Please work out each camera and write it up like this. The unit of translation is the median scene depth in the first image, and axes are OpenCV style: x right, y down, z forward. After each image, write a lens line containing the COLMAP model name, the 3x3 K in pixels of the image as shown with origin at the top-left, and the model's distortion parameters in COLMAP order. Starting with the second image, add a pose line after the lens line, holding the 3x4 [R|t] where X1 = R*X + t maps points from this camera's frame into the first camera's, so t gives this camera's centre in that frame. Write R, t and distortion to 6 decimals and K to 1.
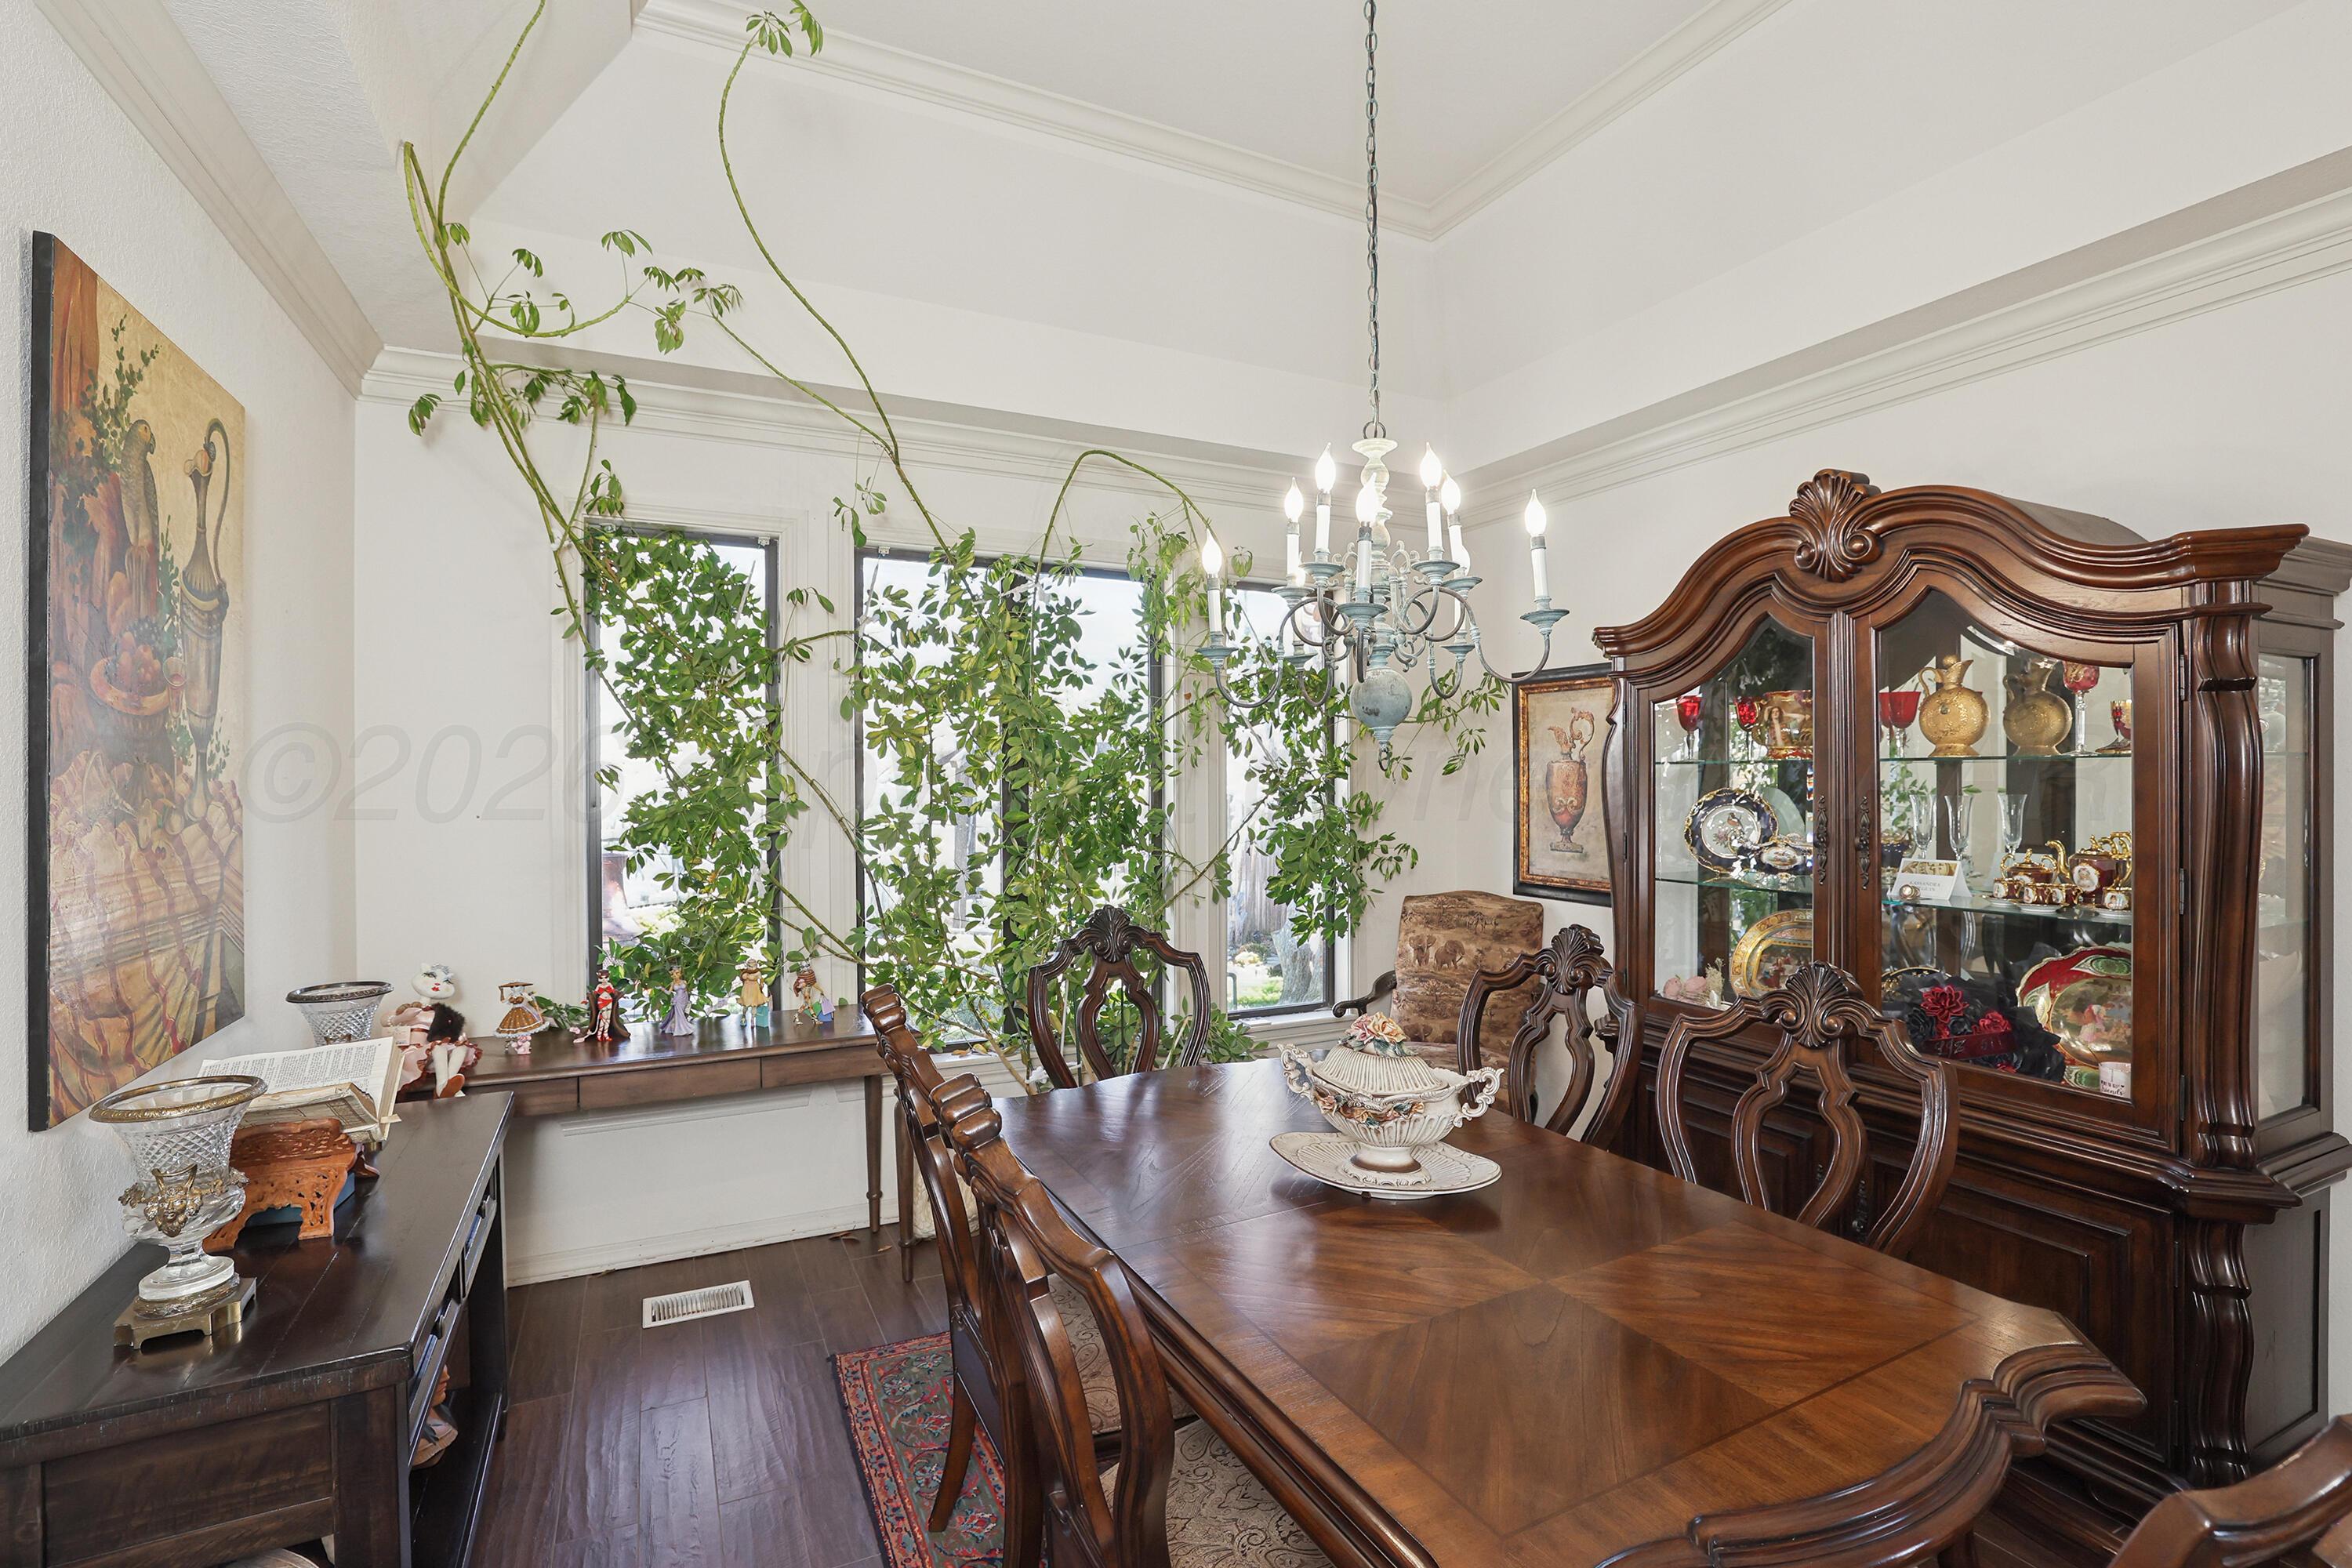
lens RADIAL K [[1058.3, 0, 1179.8], [0, 1058.3, 767.4], [0, 0, 1]] dist [-0.047044, 0.019952]
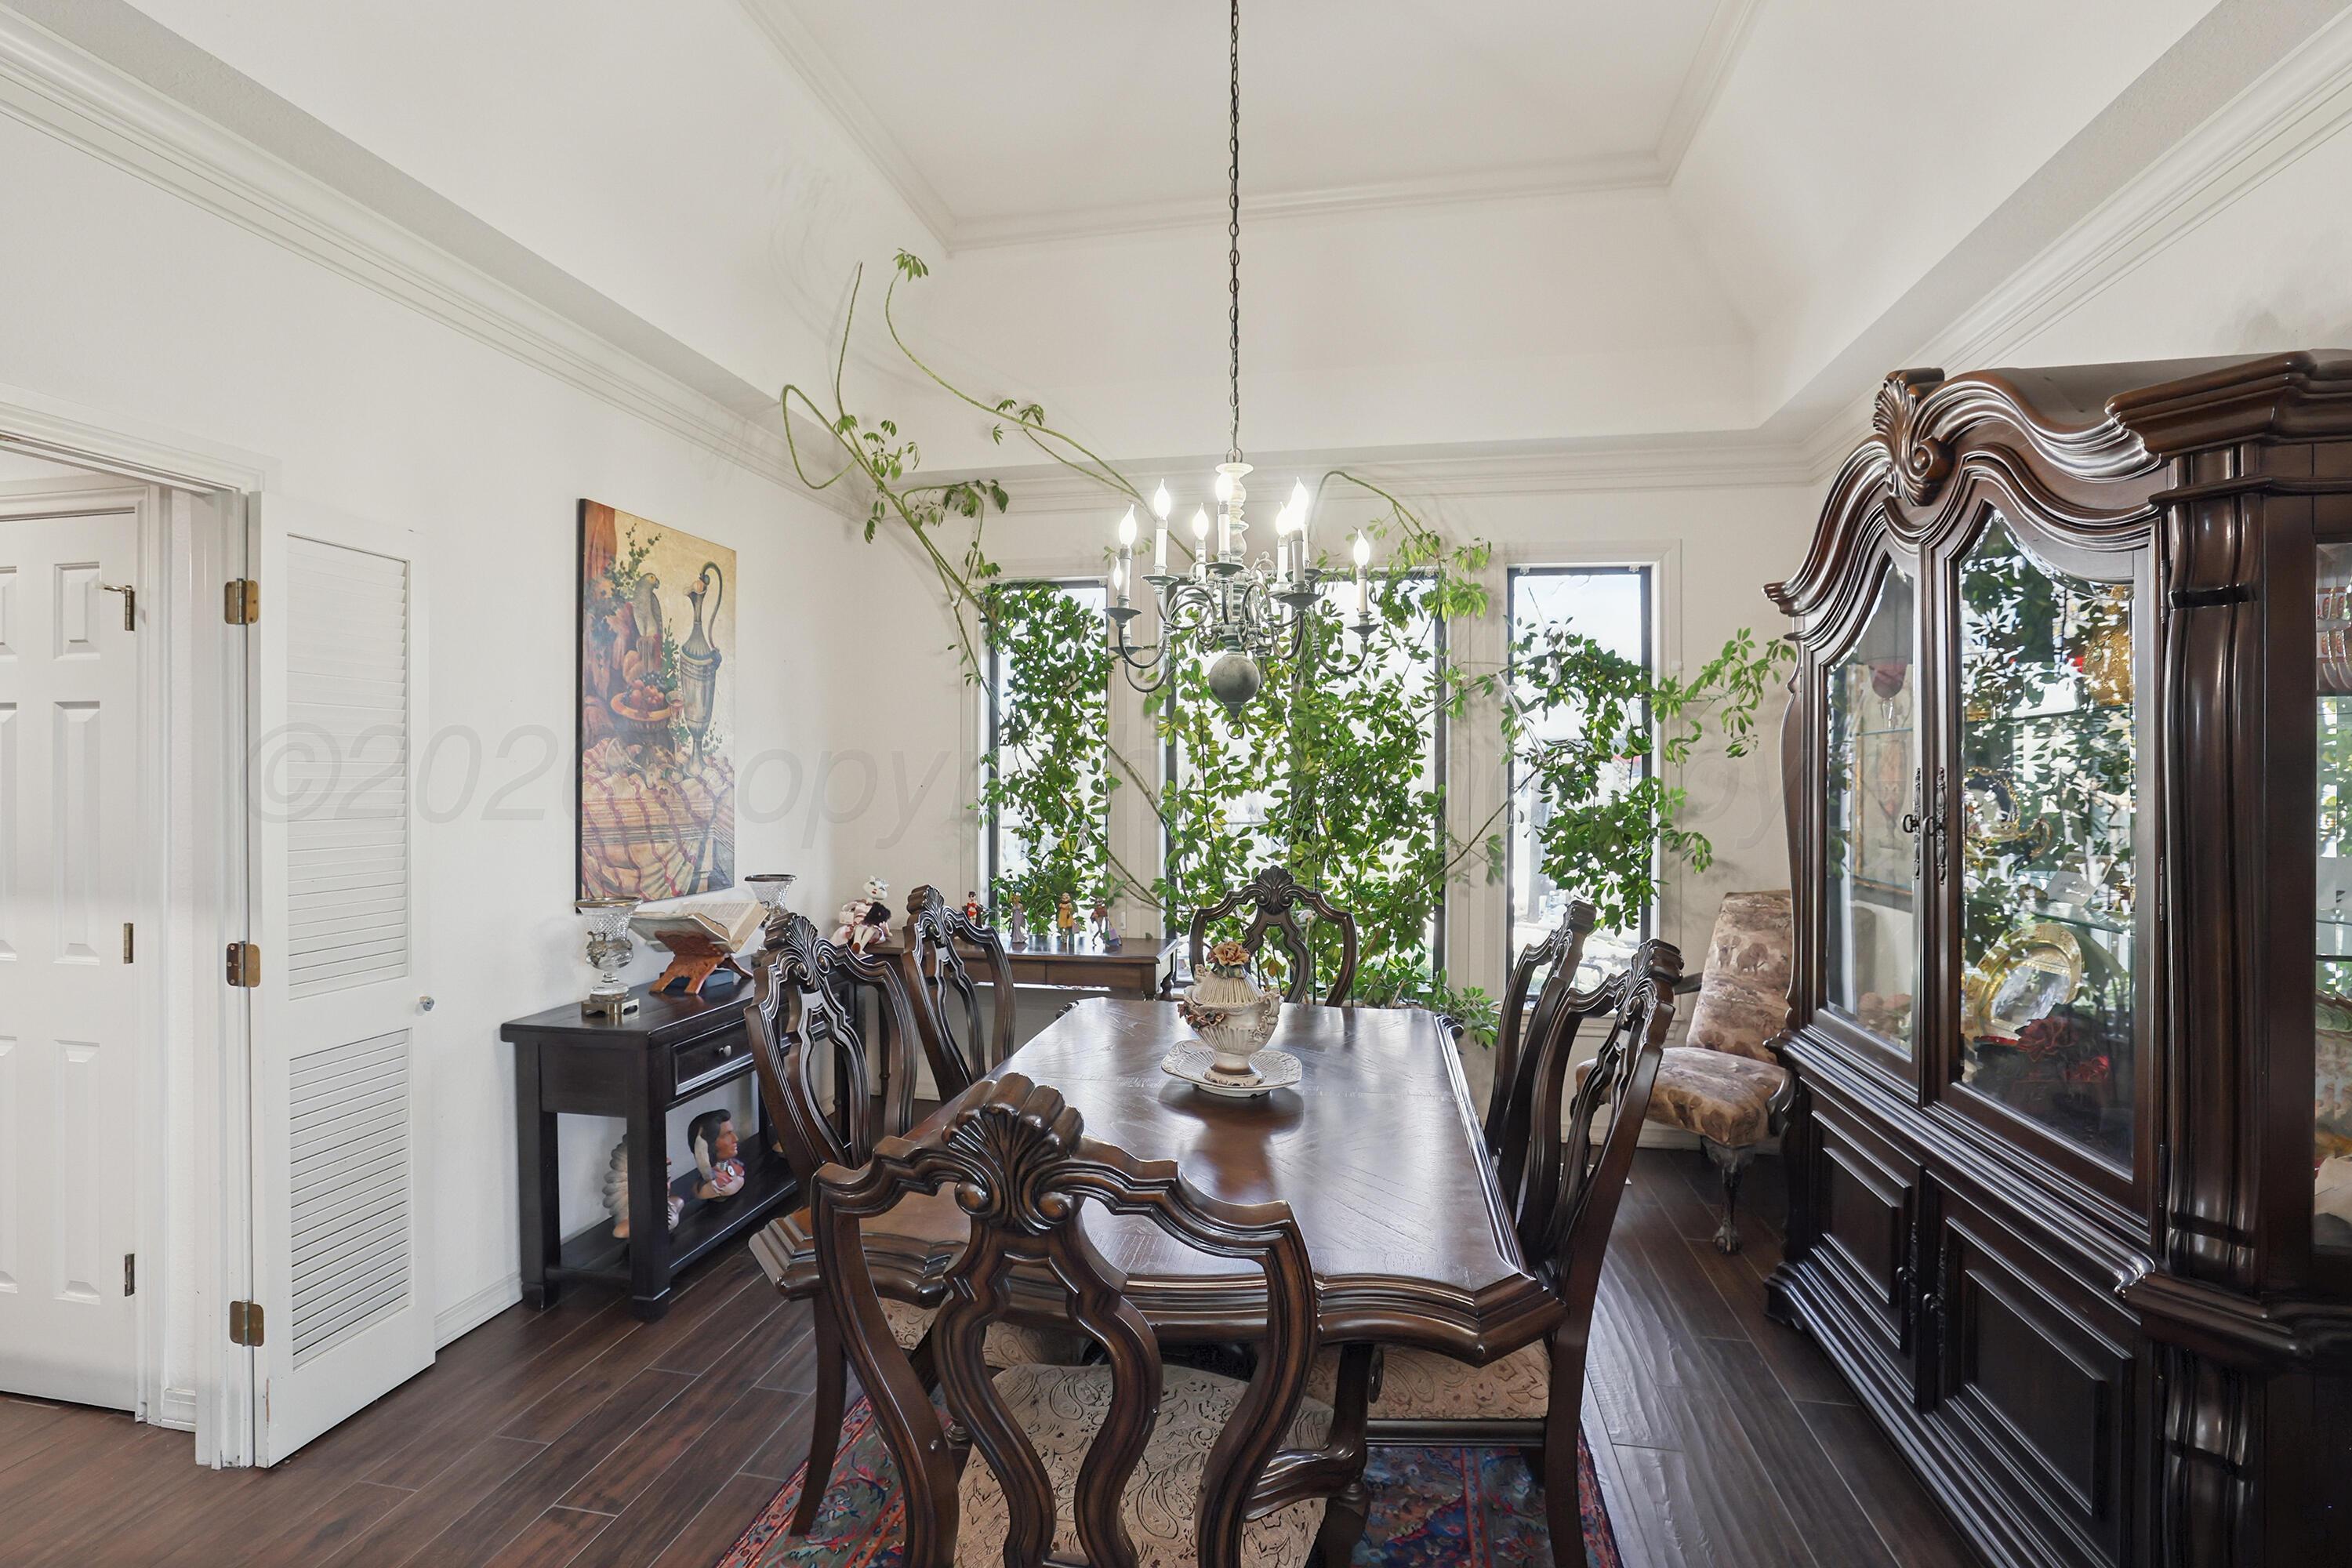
lens RADIAL K [[1058.3, 0, 1179.8], [0, 1058.3, 767.4], [0, 0, 1]] dist [-0.047044, 0.019952]
pose [[0.798382, -0.003090, -0.602143, 0.889231], [0.000958, 0.999992, -0.003862, 0.041364], [0.602150, 0.002507, 0.798379, 0.002207]]
